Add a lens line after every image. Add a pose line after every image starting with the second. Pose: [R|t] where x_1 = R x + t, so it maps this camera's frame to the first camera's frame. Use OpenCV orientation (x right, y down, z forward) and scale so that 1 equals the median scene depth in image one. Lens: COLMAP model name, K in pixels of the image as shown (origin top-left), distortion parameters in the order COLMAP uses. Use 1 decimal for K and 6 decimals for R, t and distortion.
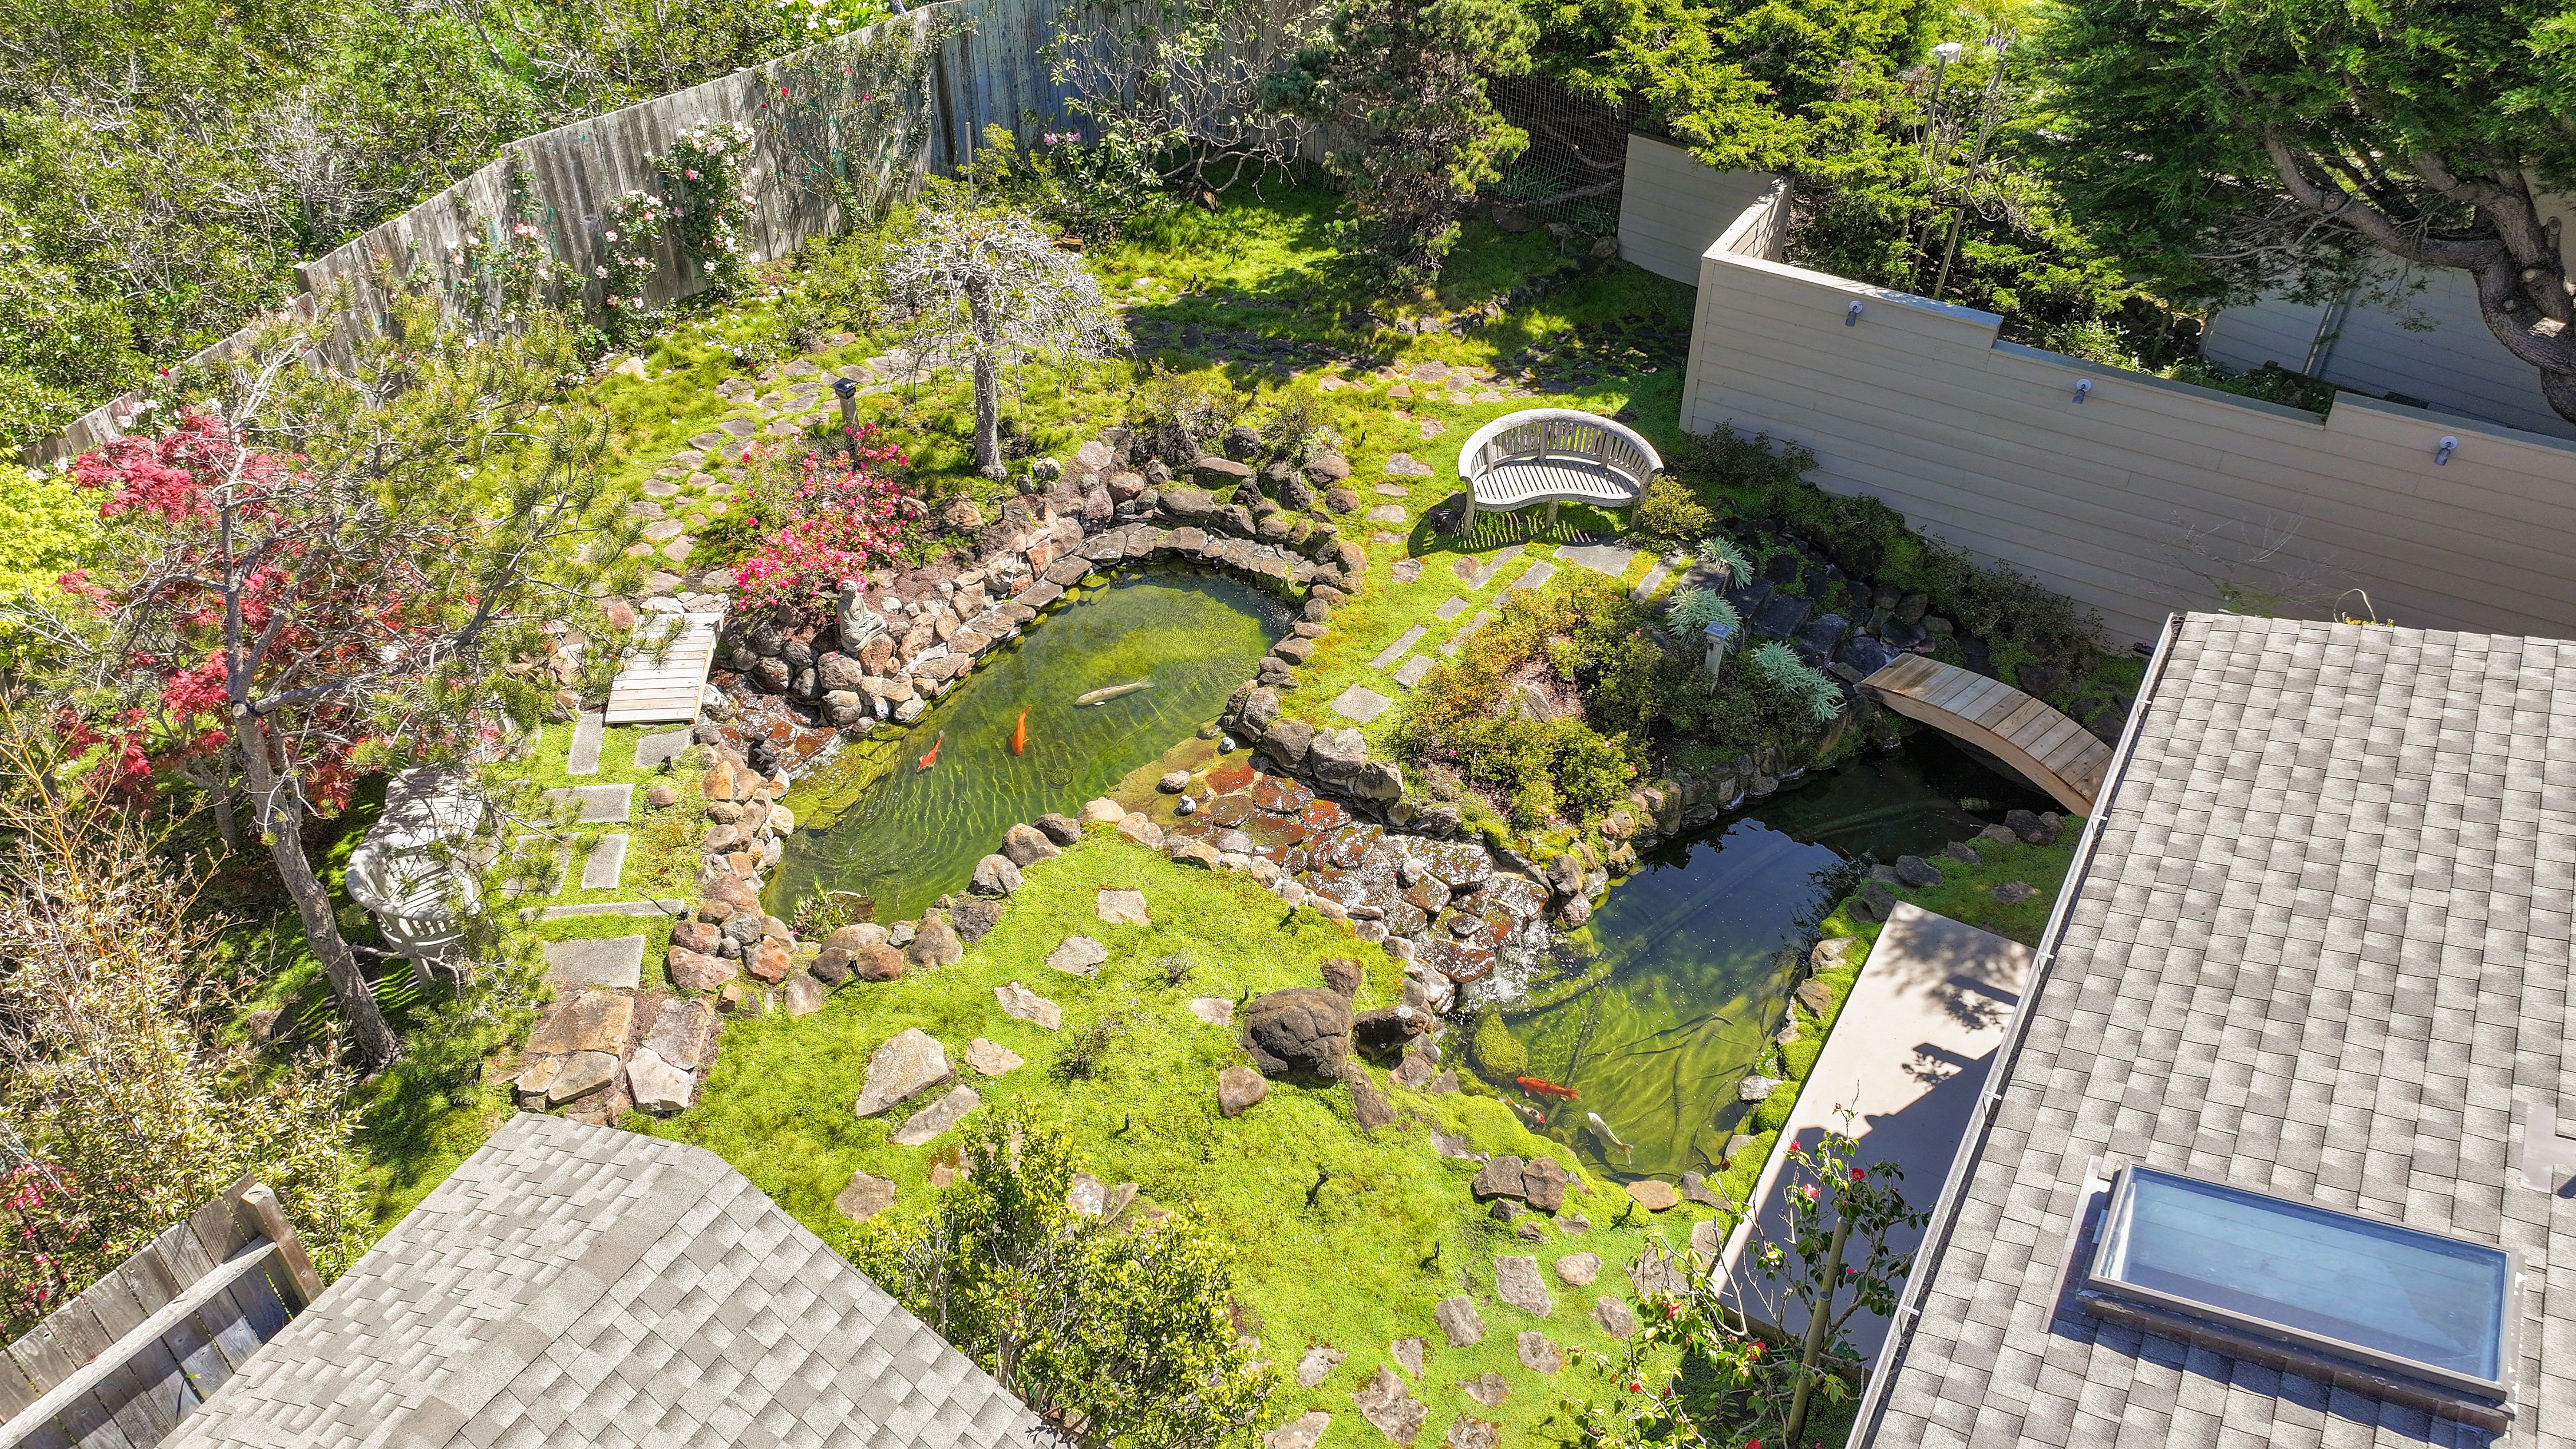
lens RADIAL K [[1819.6, 0, 1288.0], [0, 1819.6, 724.5], [0, 0, 1]] dist [0.006992, 0.004433]
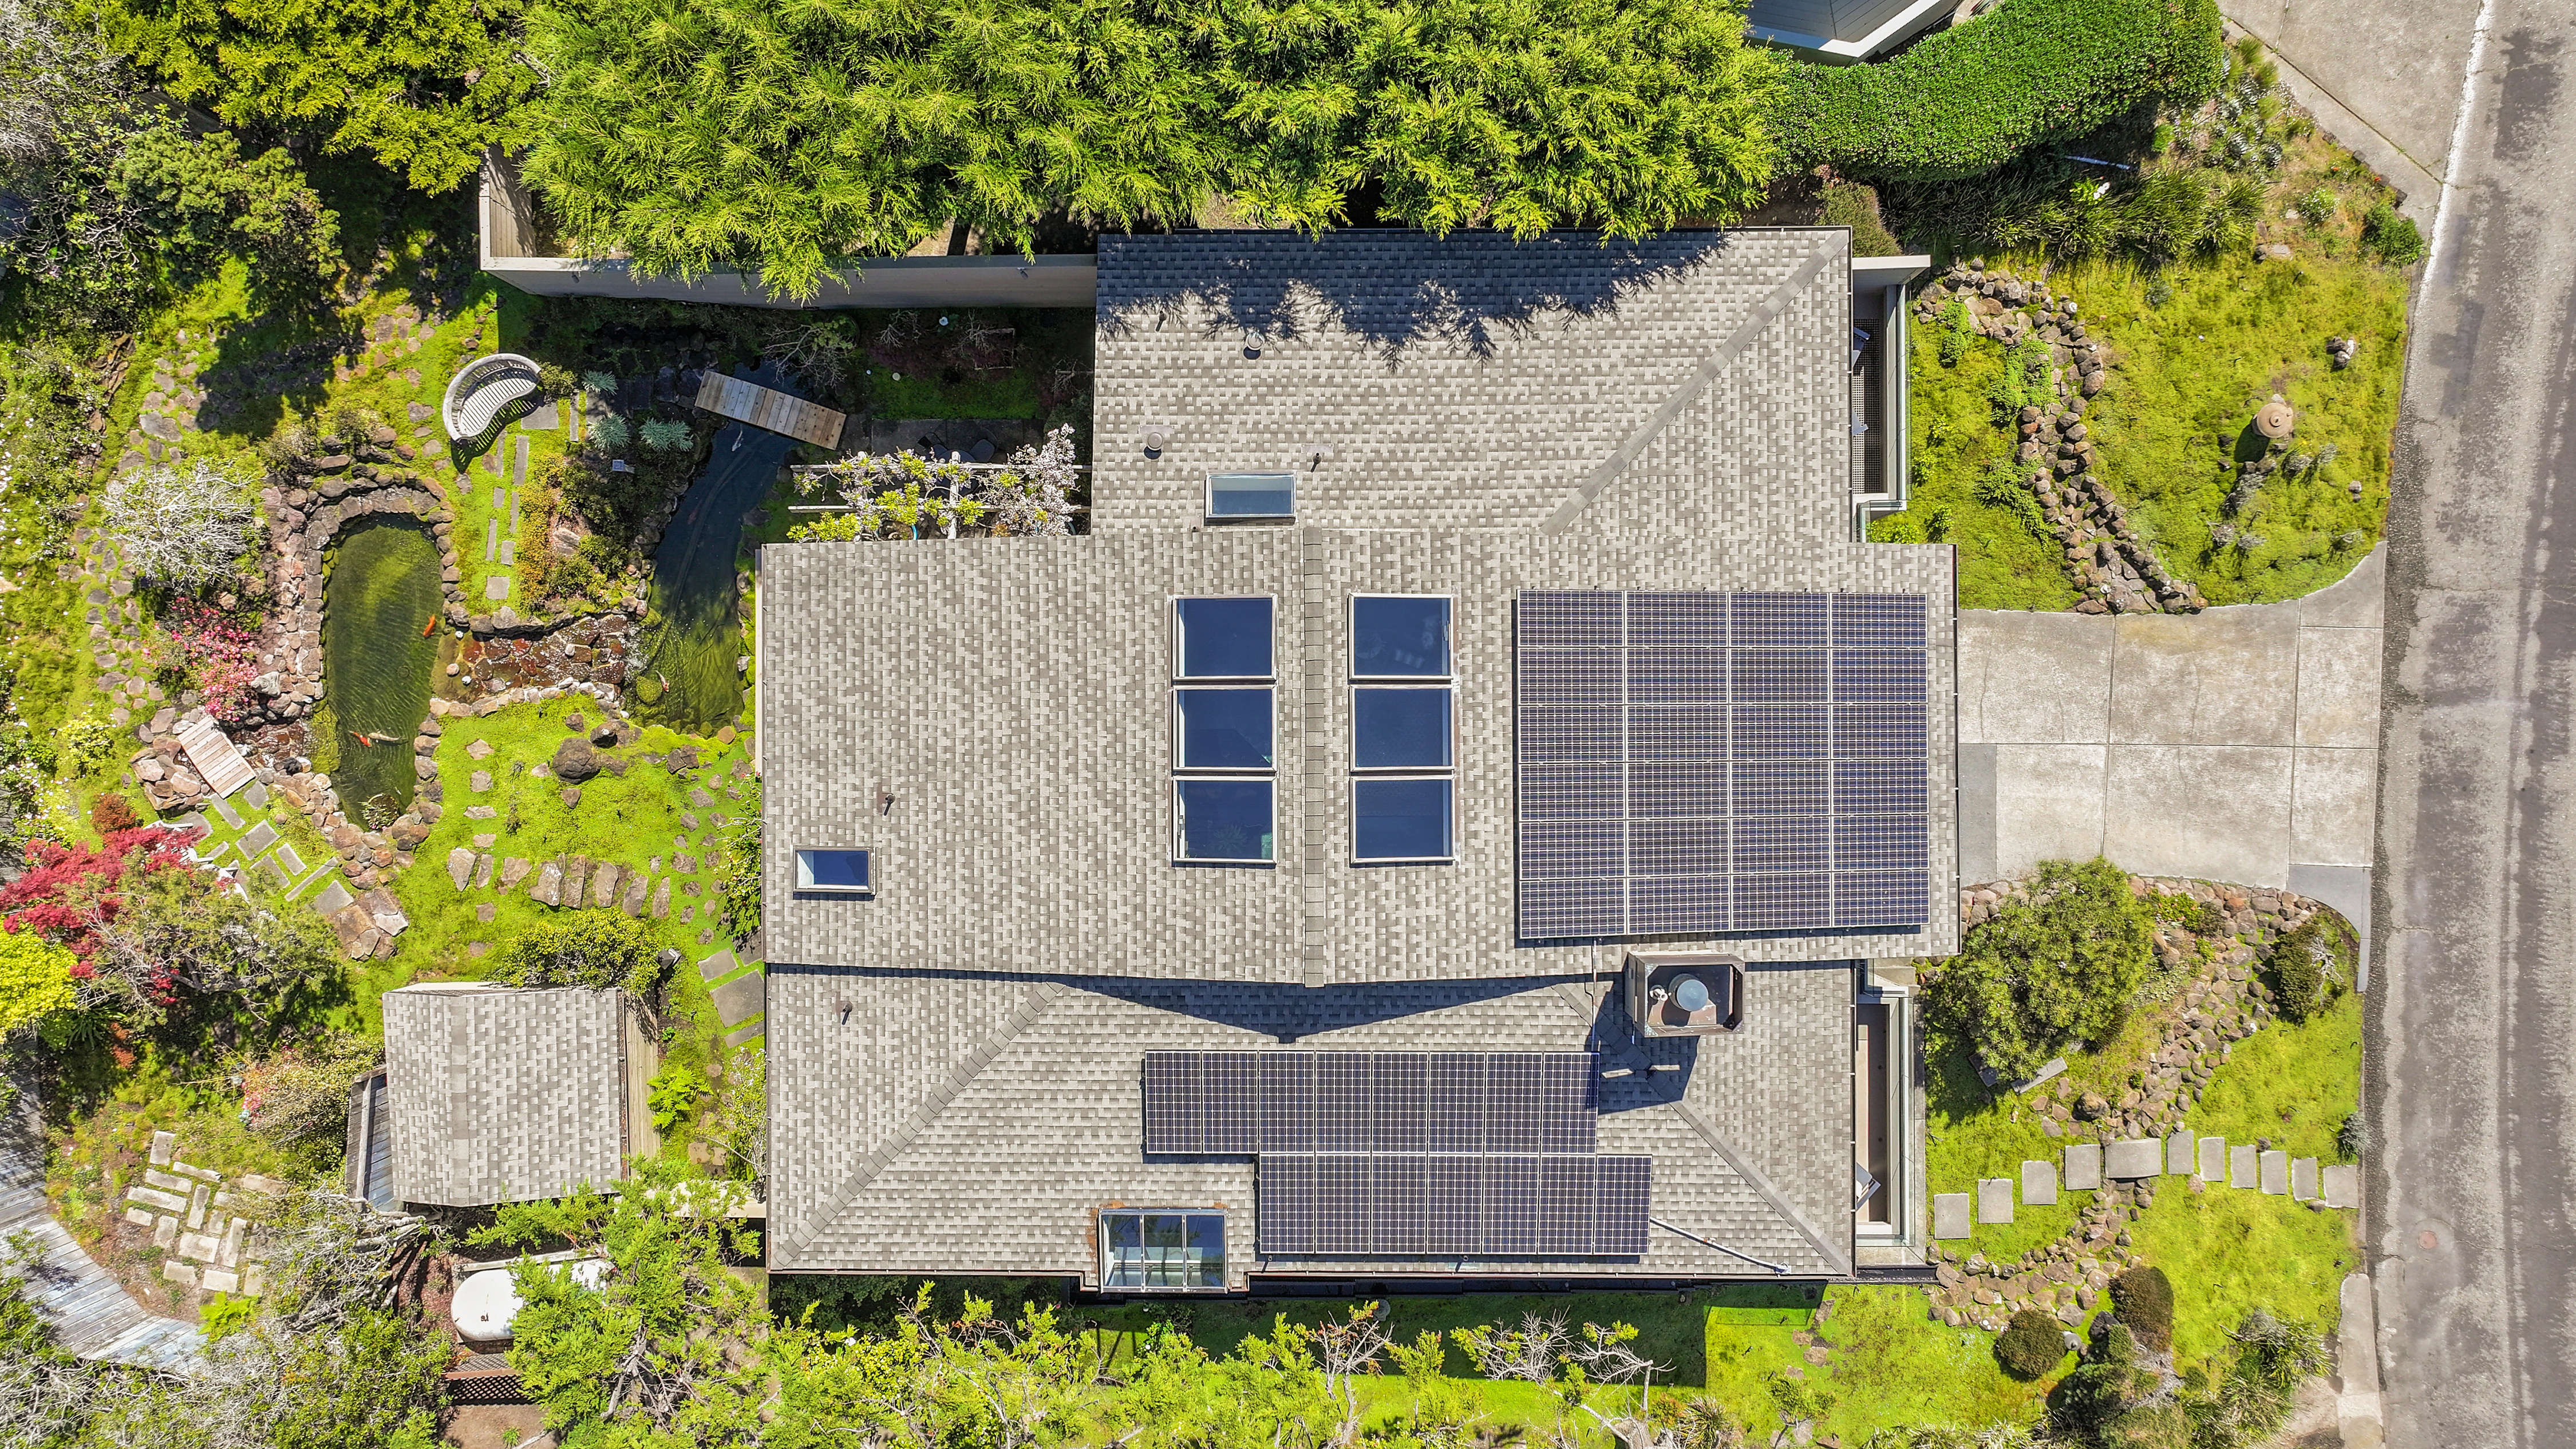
lens RADIAL K [[1819.6, 0, 1288.0], [0, 1819.6, 724.5], [0, 0, 1]] dist [0.006992, 0.004433]
pose [[0.852405, -0.522880, 0.001636, 0.679243], [0.330931, 0.541906, 0.772543, -1.161869], [-0.404834, -0.657978, 0.634960, -0.779208]]
